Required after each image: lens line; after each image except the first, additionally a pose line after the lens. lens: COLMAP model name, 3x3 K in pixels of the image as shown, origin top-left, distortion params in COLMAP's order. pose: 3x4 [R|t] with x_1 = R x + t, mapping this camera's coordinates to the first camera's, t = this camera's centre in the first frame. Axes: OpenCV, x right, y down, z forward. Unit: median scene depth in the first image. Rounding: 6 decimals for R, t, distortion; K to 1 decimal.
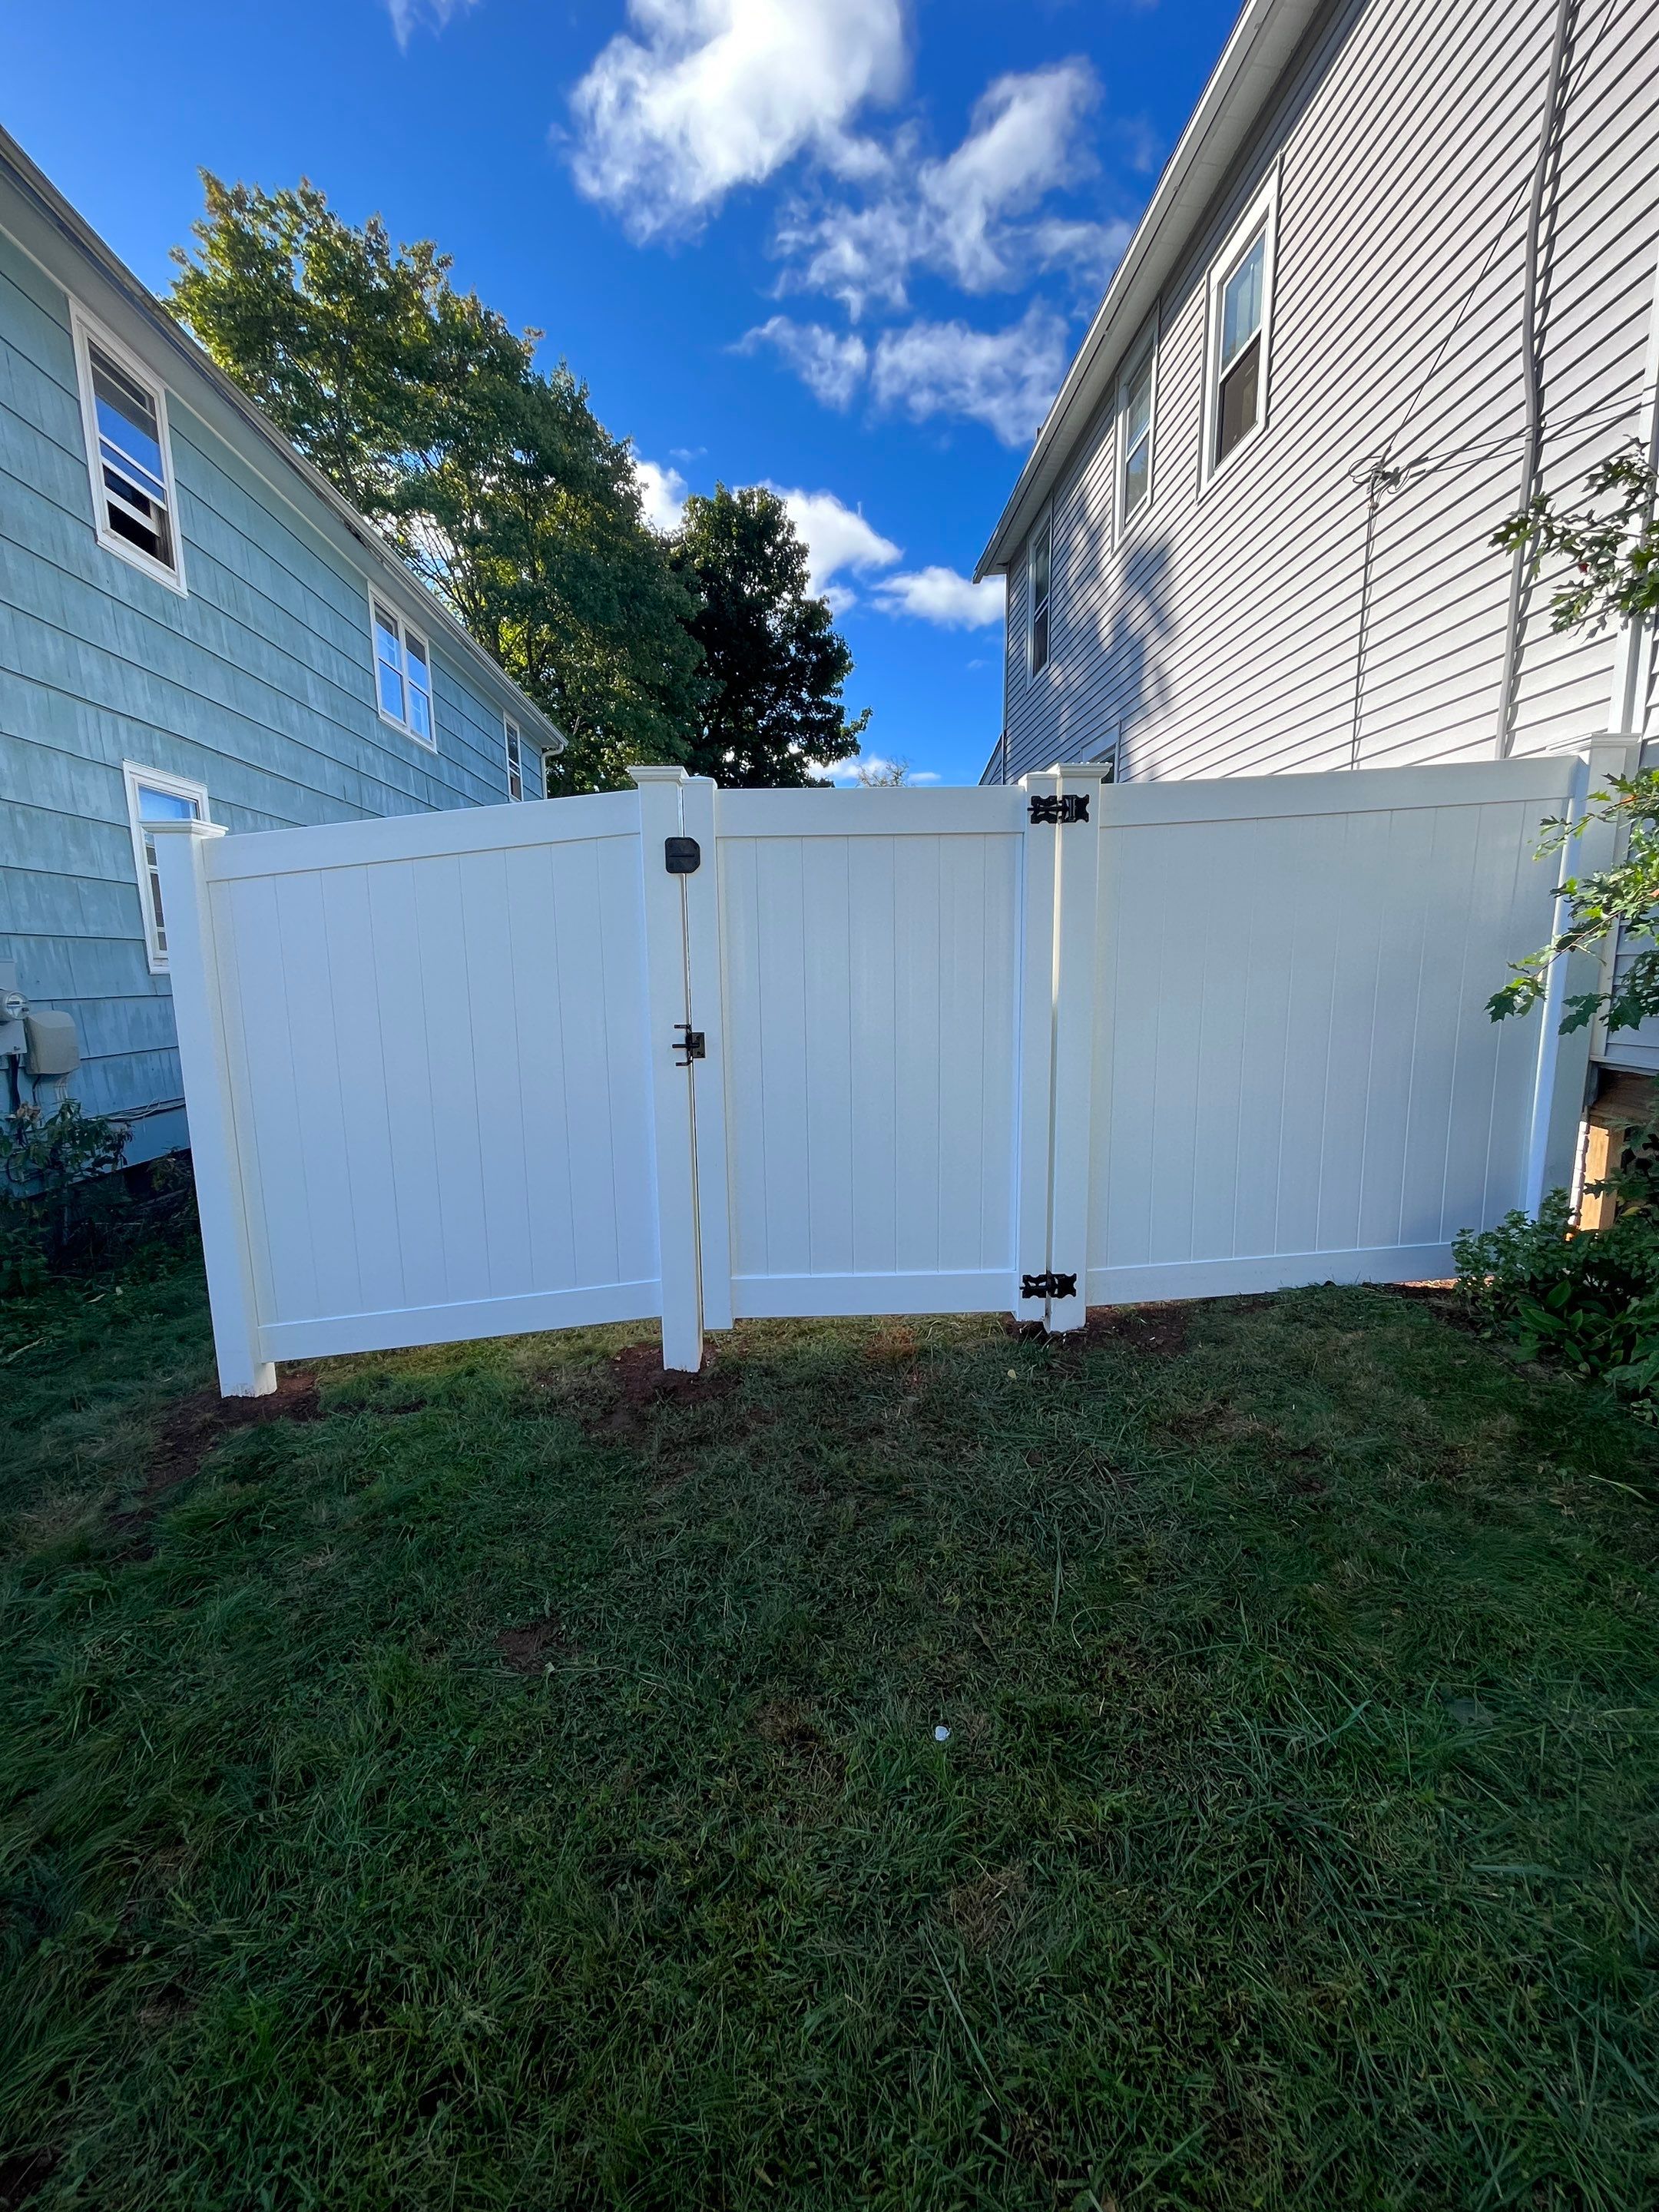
lens RADIAL K [[901.6, 0, 816.0], [0, 901.6, 1104.6], [0, 0, 1]] dist [0.001948, -0.000773]
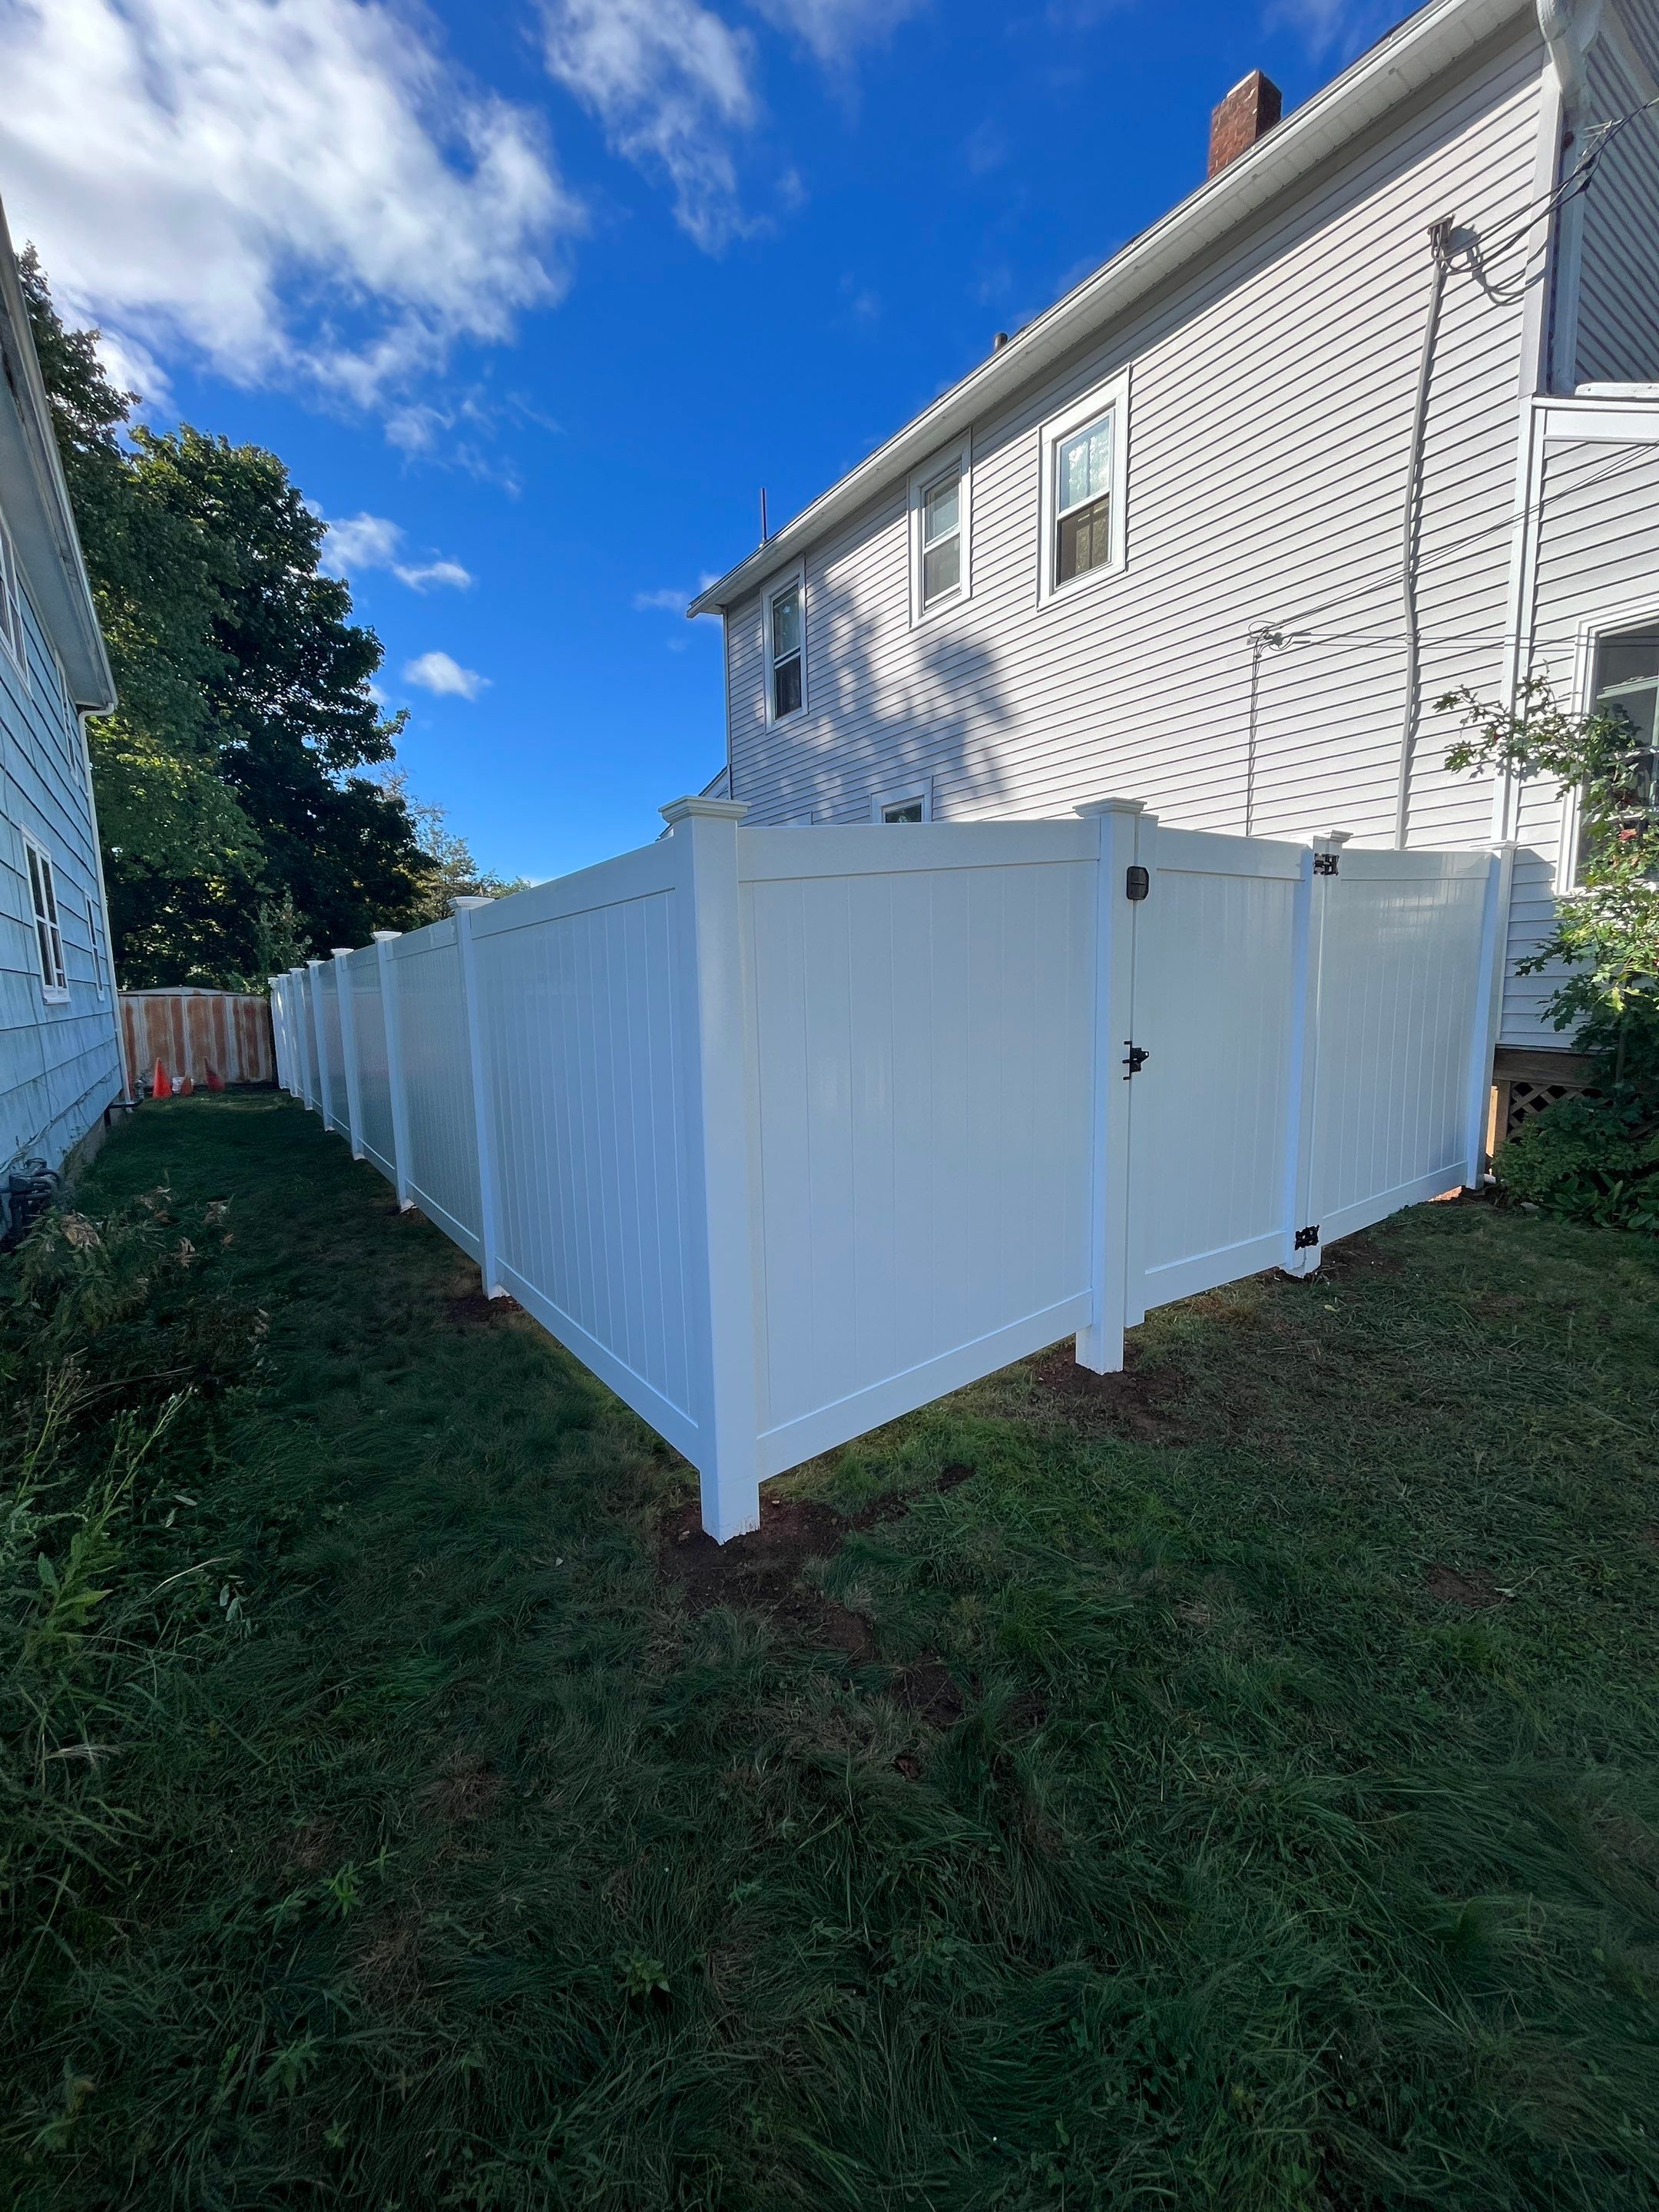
lens RADIAL K [[901.6, 0, 823.2], [0, 901.6, 1108.9], [0, 0, 1]] dist [0.001948, -0.000773]
pose [[0.843187, -0.077355, 0.532026, -0.918514], [0.090395, 0.995905, 0.001538, -0.038864], [-0.529966, 0.046795, 0.846727, 0.265314]]
